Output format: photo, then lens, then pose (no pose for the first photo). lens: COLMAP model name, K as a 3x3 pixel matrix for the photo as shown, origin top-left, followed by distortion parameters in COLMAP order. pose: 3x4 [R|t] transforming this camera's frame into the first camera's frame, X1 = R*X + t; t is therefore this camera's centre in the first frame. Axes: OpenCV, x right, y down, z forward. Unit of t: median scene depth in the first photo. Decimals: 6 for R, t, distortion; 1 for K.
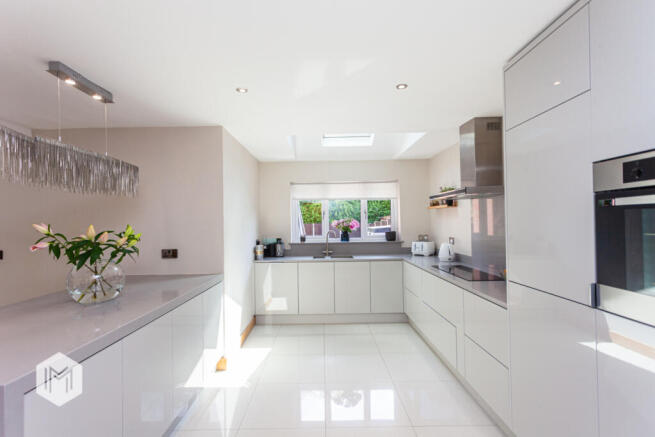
lens RADIAL K [[313.7, 0, 325.0], [0, 313.7, 218.0], [0, 0, 1]] dist [-0.002236, -0.000228]
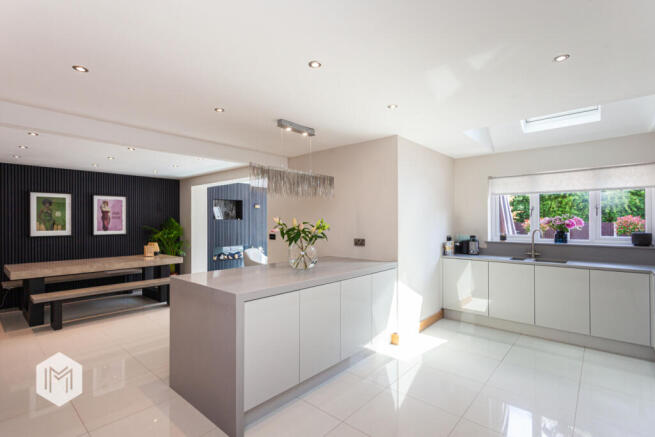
lens RADIAL K [[313.7, 0, 325.0], [0, 313.7, 218.0], [0, 0, 1]] dist [-0.002236, -0.000228]
pose [[0.739405, 0.007519, -0.673219, 0.184706], [-0.001642, 0.999955, 0.009364, 0.002328], [0.673259, -0.005818, 0.739384, -0.028237]]
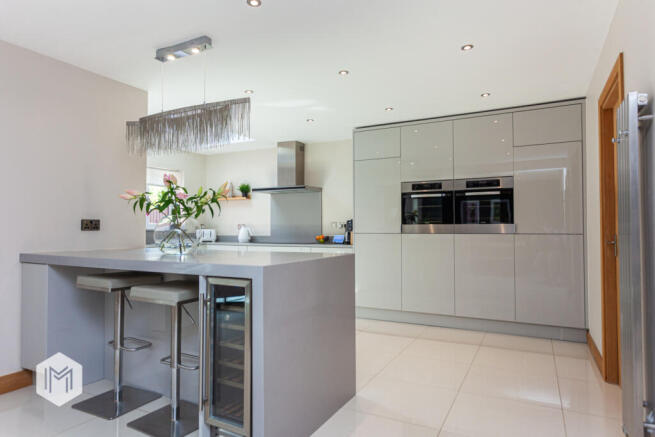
lens RADIAL K [[399.8, 0, 327.5], [0, 399.8, 218.5], [0, 0, 1]] dist [0.000617, 0.000153]
pose [[0.461915, 0.039515, 0.886044, -0.811021], [-0.015519, 0.999214, -0.036471, 0.089459], [-0.886789, 0.003096, 0.462165, -0.027250]]
